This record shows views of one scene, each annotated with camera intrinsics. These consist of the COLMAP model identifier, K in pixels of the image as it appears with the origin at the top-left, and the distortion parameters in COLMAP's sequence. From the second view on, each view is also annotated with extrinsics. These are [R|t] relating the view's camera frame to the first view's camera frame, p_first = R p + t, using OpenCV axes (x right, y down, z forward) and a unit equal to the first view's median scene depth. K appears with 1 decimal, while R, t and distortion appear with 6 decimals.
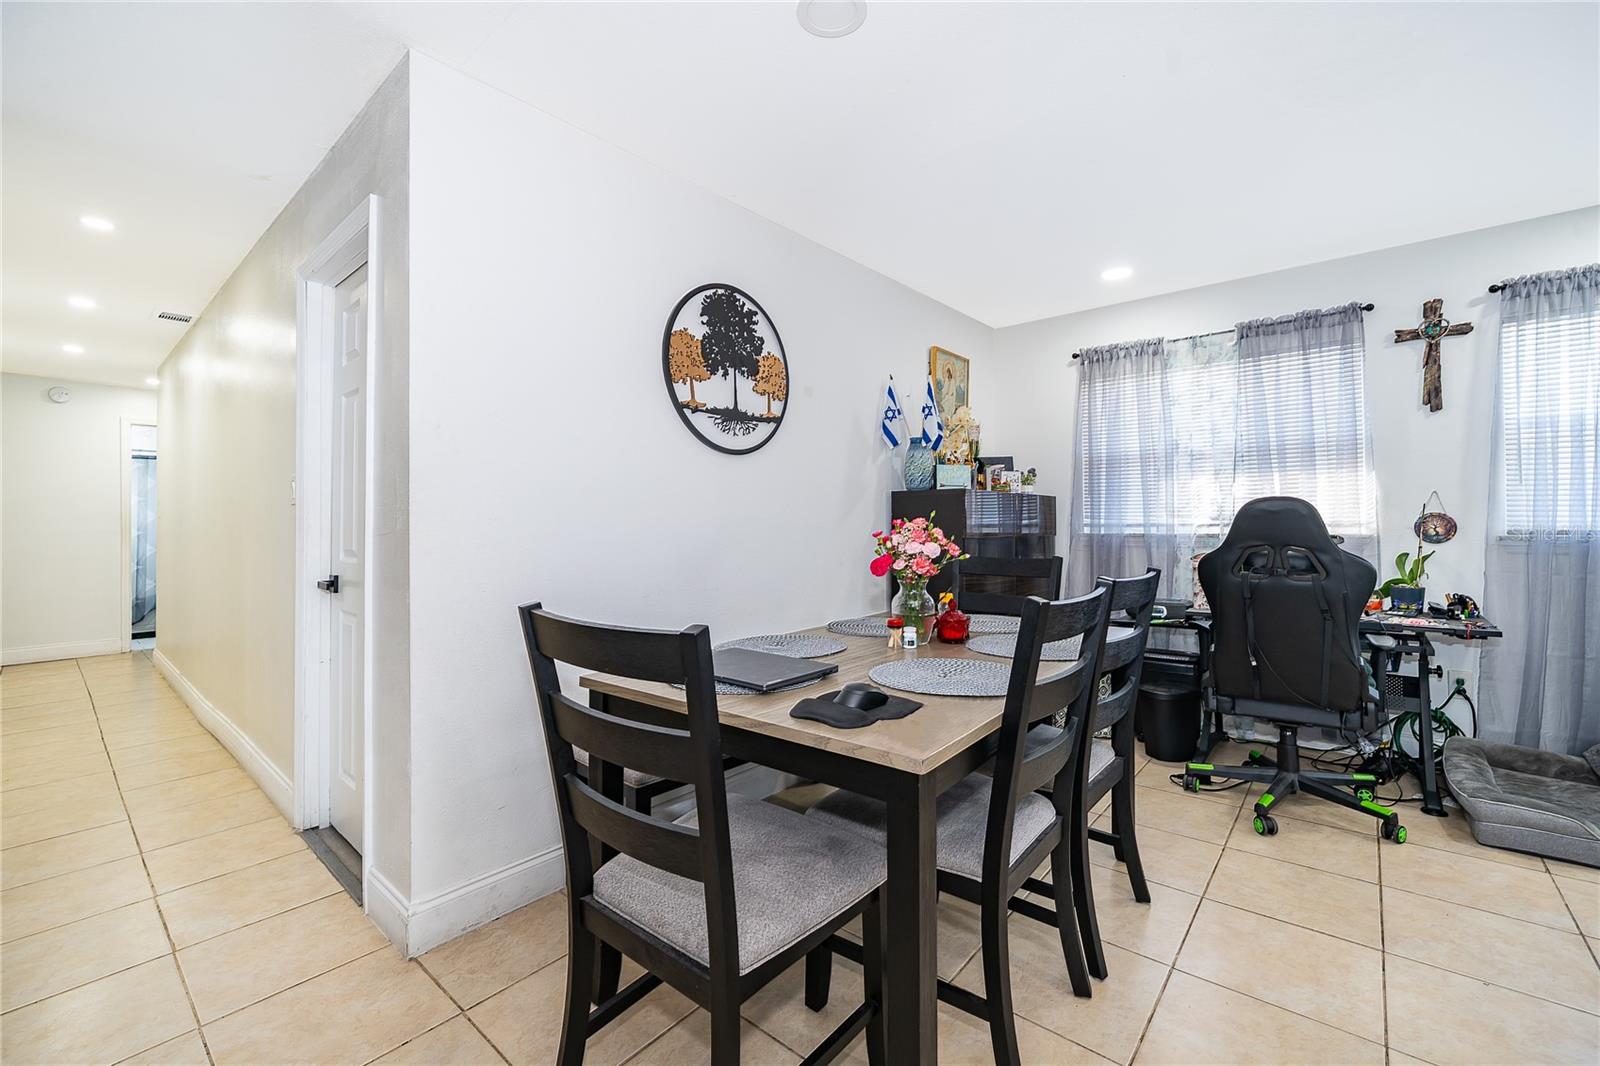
lens RADIAL K [[671.8, 0, 795.8], [0, 671.8, 519.1], [0, 0, 1]] dist [-0.003073, 0.000887]
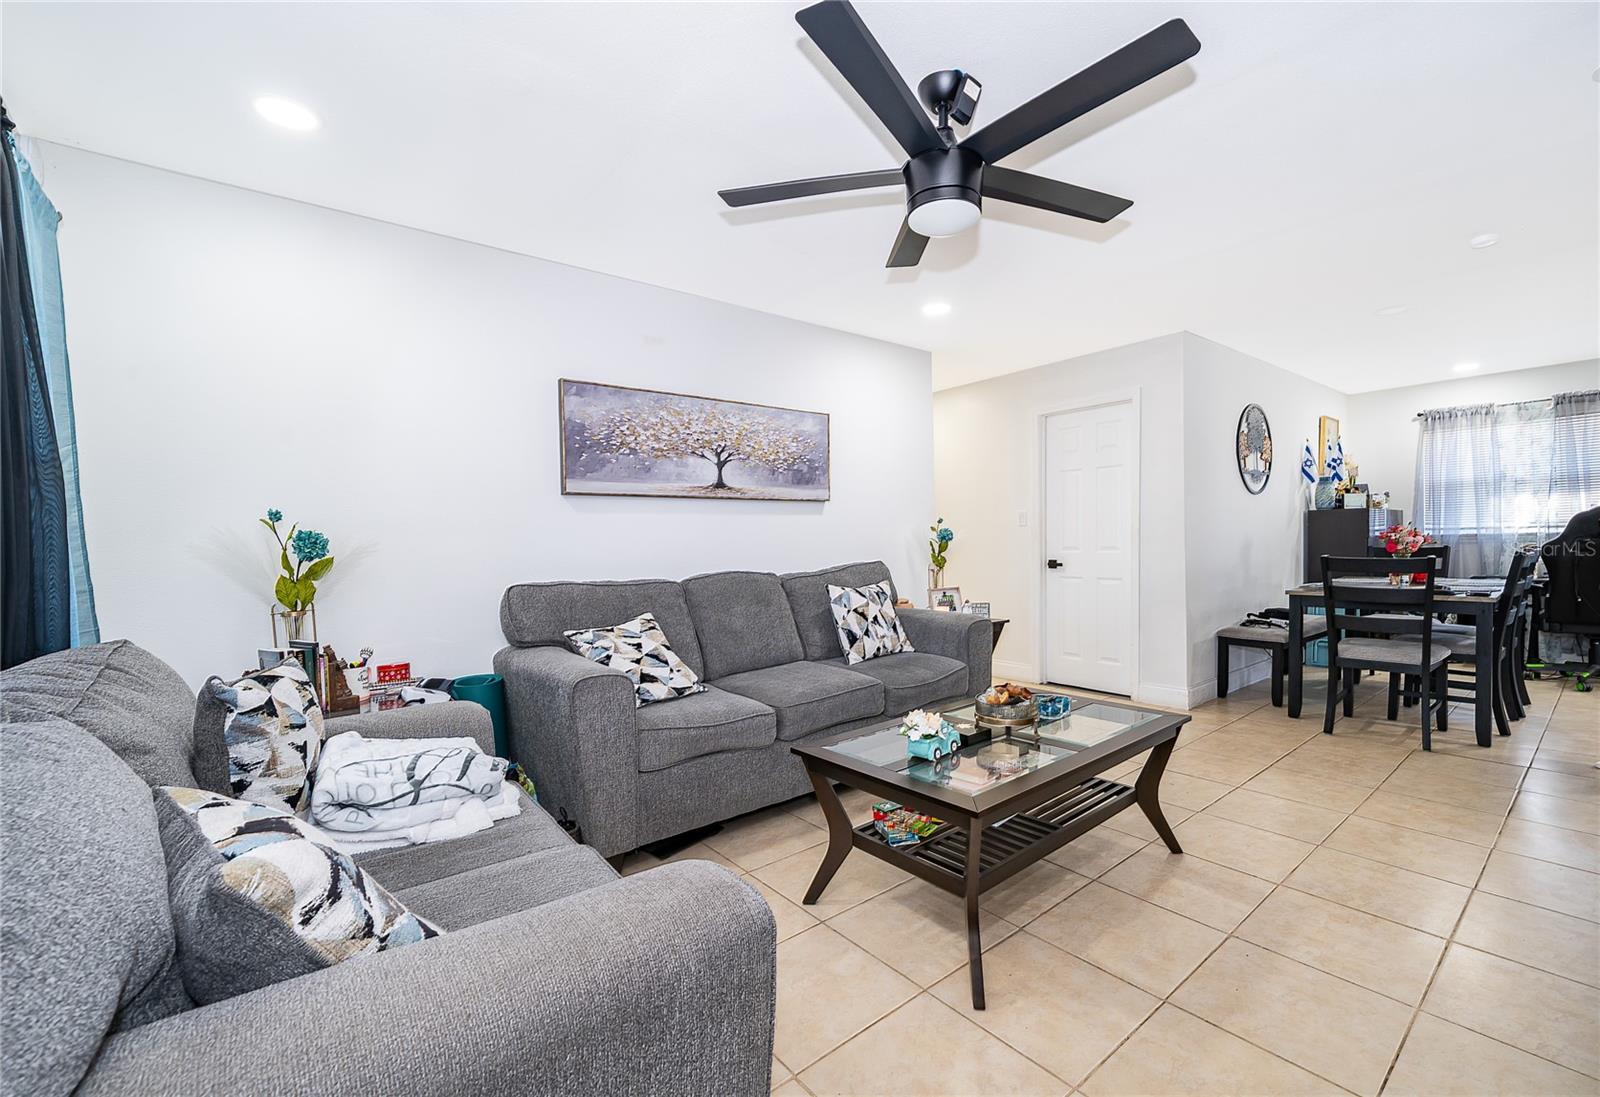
lens RADIAL K [[680.7, 0, 832.1], [0, 680.7, 561.7], [0, 0, 1]] dist [-0.000276, 0.000202]
pose [[0.986556, -0.011527, -0.163019, -0.839386], [0.018189, 0.999057, 0.039430, -0.002571], [0.162411, -0.041865, 0.985835, -0.951916]]
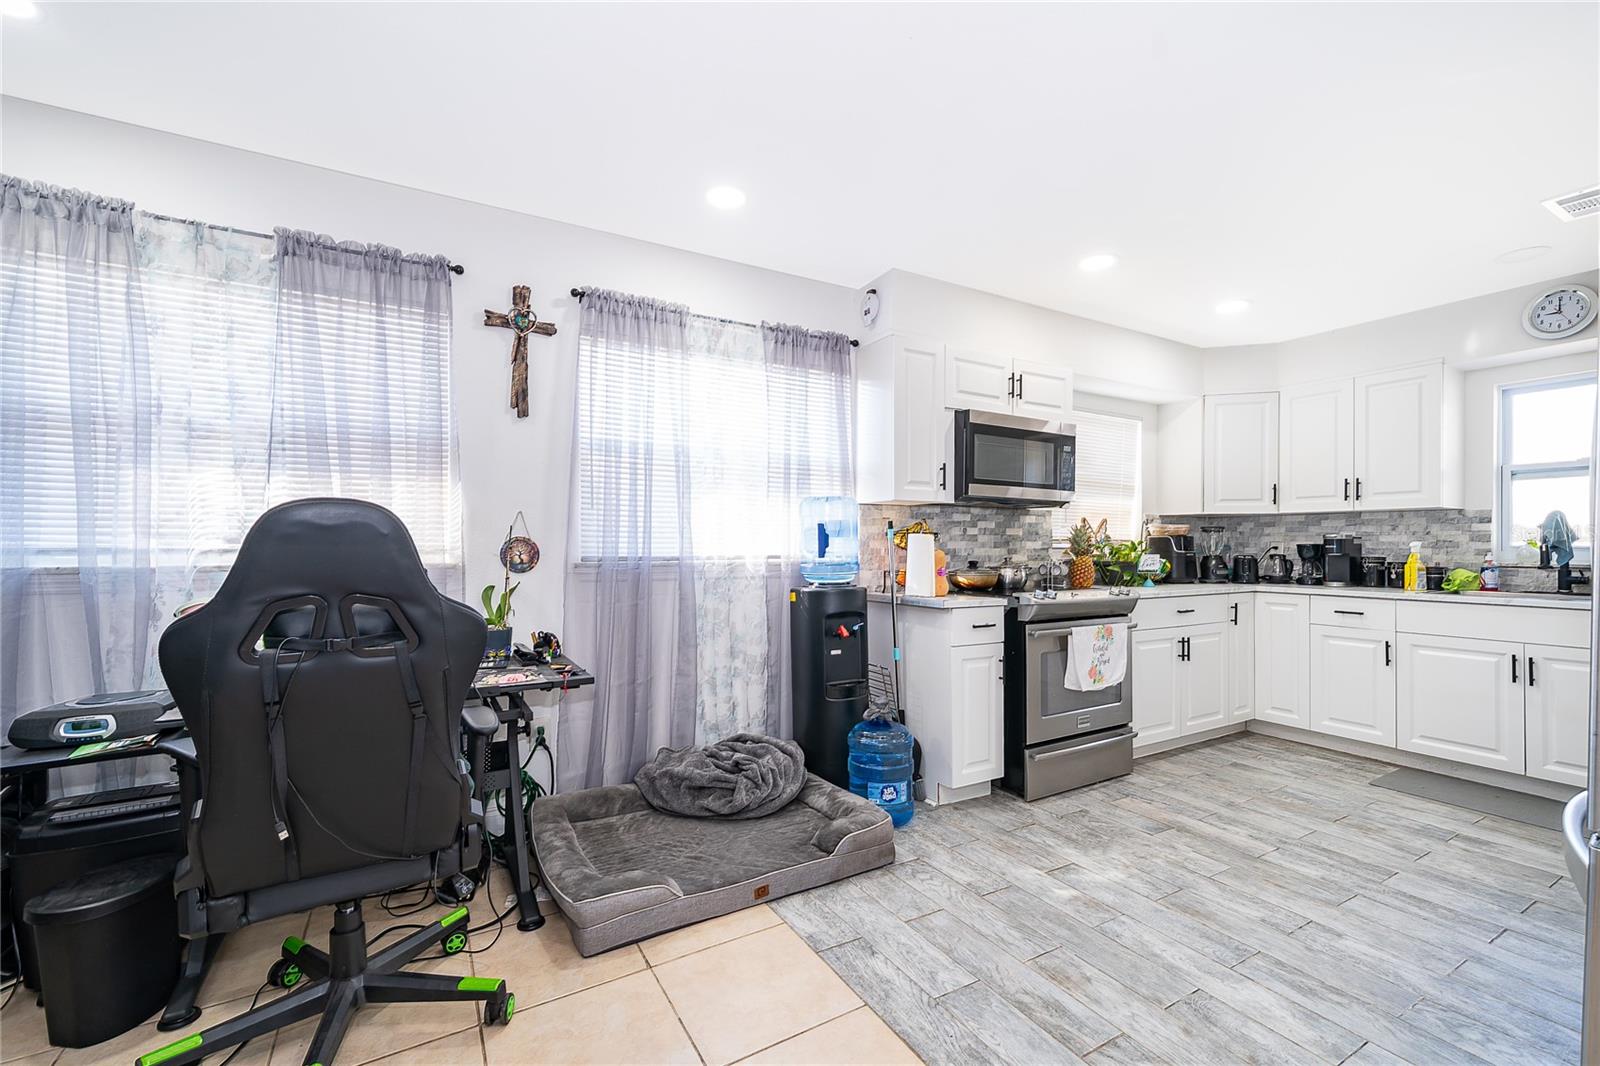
lens RADIAL K [[671.8, 0, 804.3], [0, 671.8, 543.8], [0, 0, 1]] dist [-0.003073, 0.000887]
pose [[0.334535, 0.007987, 0.942349, 0.276377], [-0.011539, 0.999924, -0.004378, -0.001085], [-0.942313, -0.009409, 0.334602, 0.381753]]
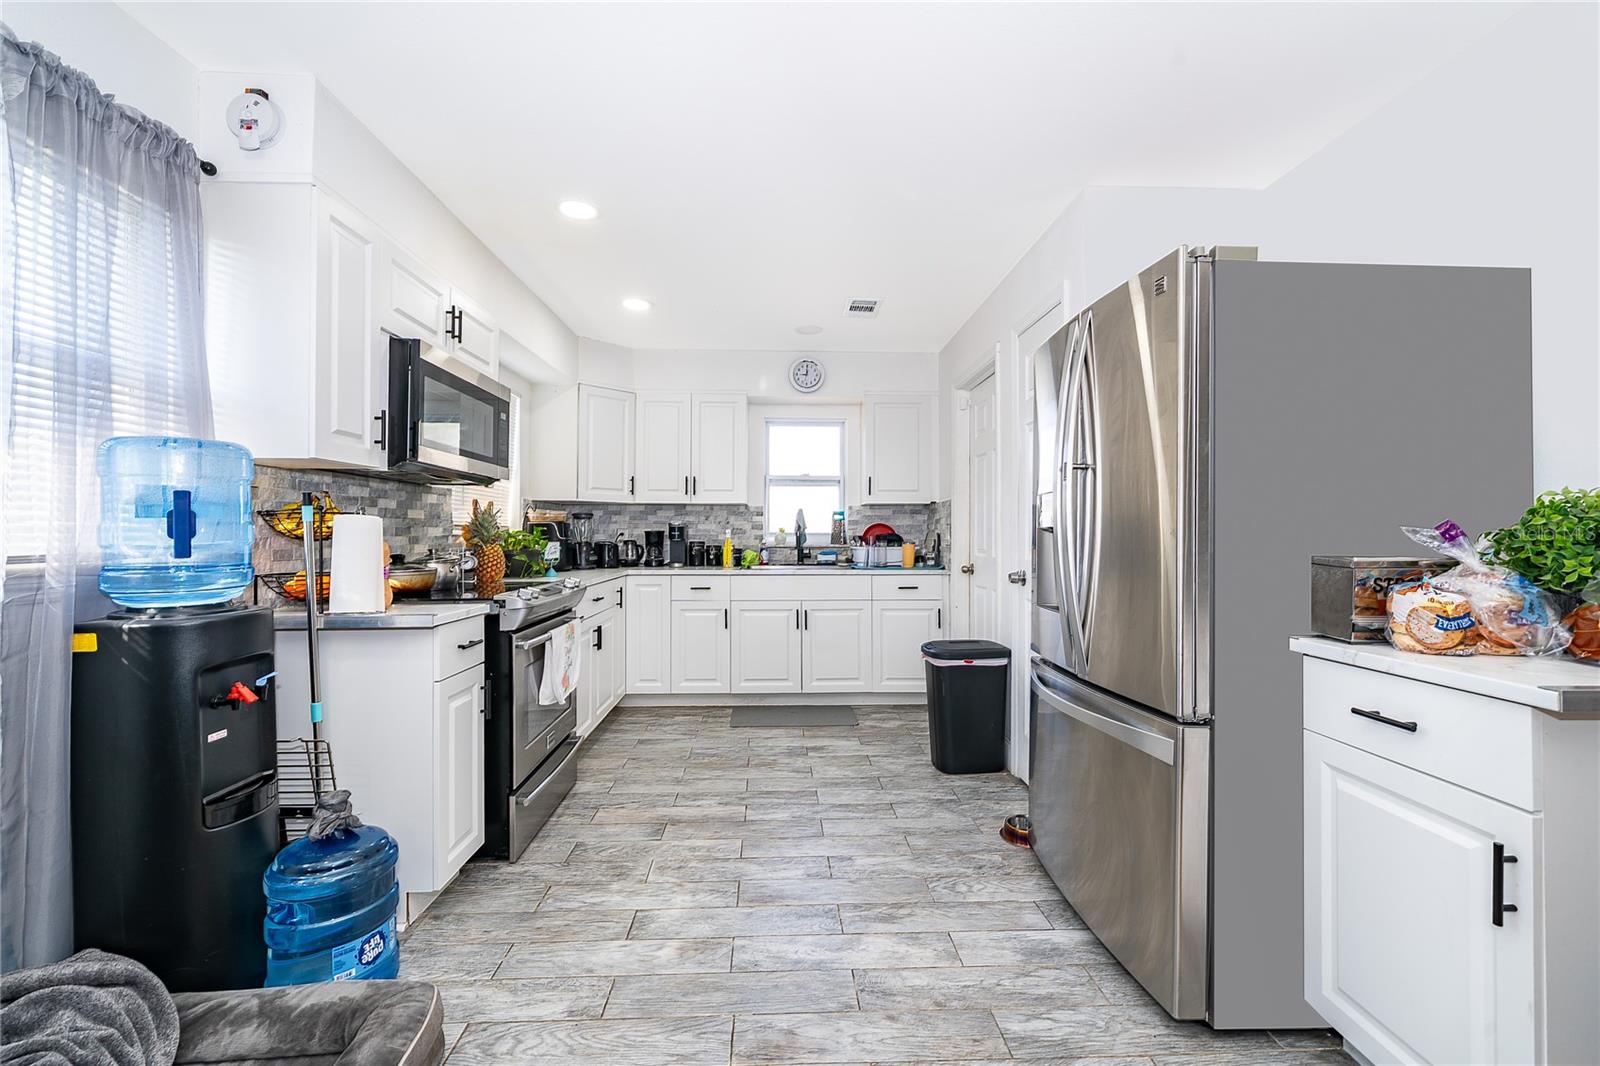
lens RADIAL K [[671.8, 0, 815.2], [0, 671.8, 524.5], [0, 0, 1]] dist [-0.003073, 0.000887]
pose [[-0.679397, 0.012561, 0.733663, 0.523217], [-0.004870, 0.999754, -0.021626, -0.001273], [-0.733754, -0.018266, -0.679169, 0.680321]]
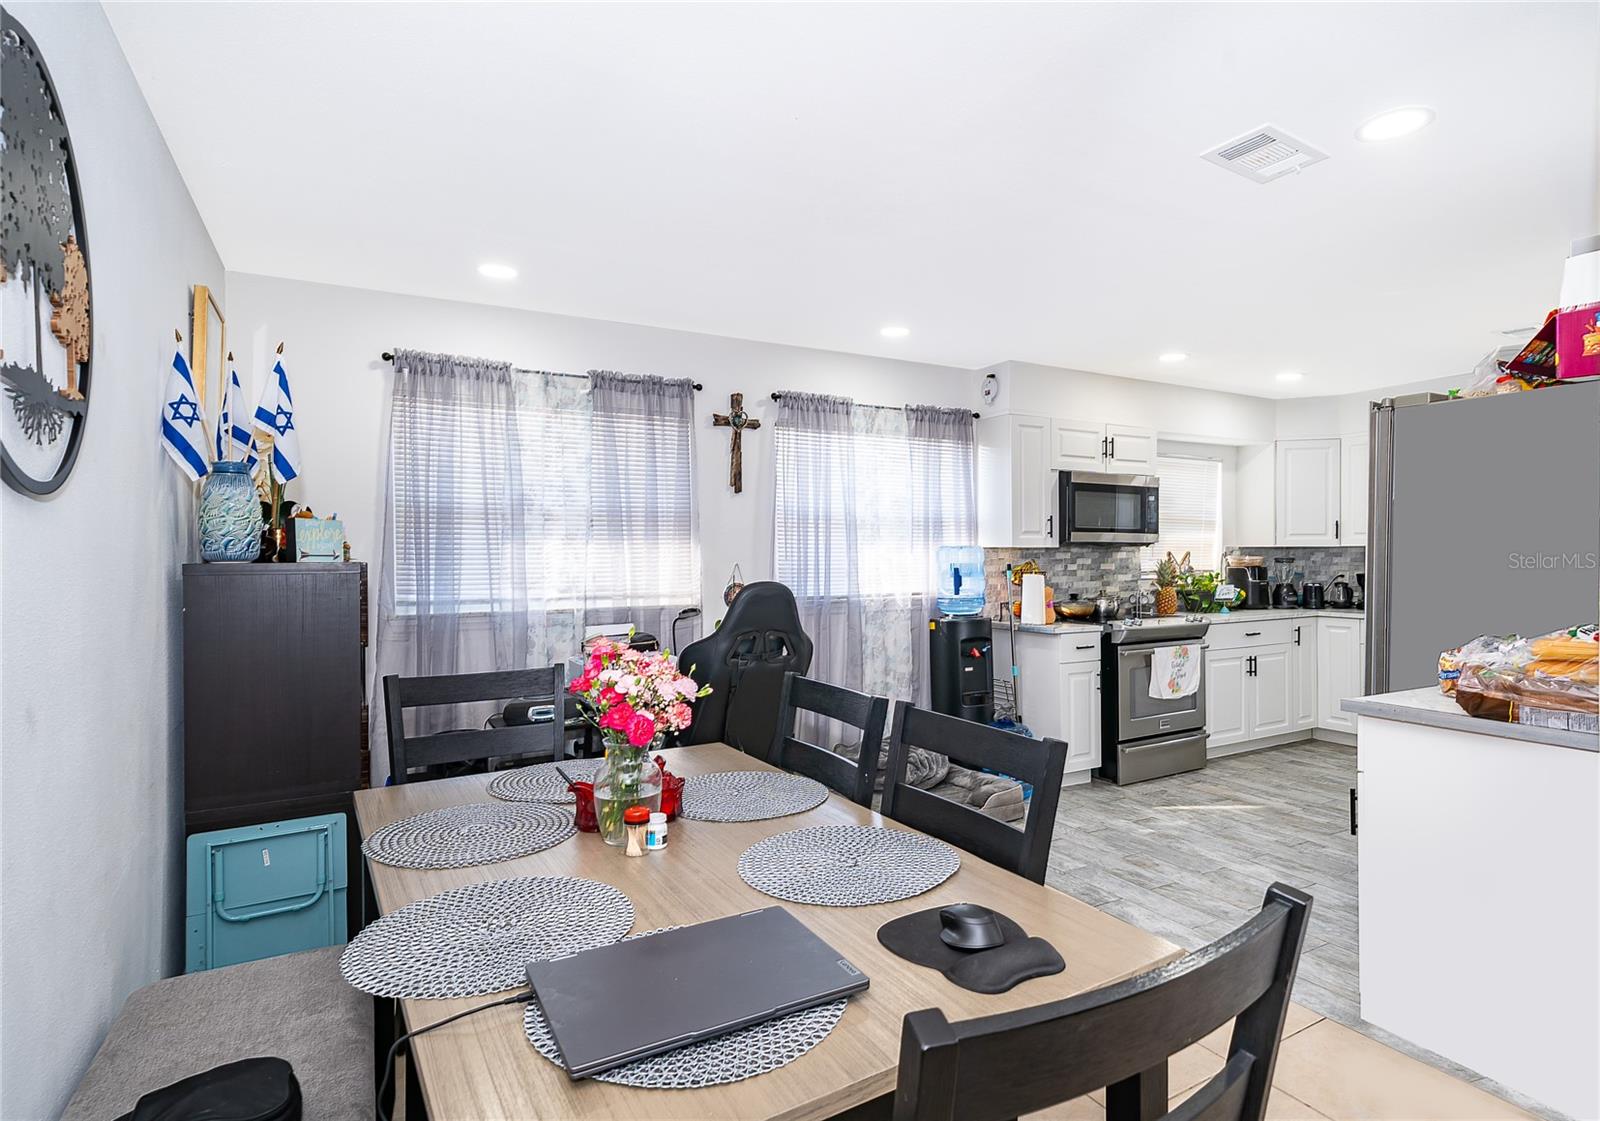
lens RADIAL K [[849.6, 0, 859.9], [0, 849.6, 555.6], [0, 0, 1]] dist [-0.017963, -0.003516]
pose [[0.314101, 0.004636, 0.949378, -0.338115], [-0.003271, 0.999987, -0.003801, -0.051360], [-0.949384, -0.001912, 0.314112, 0.364288]]
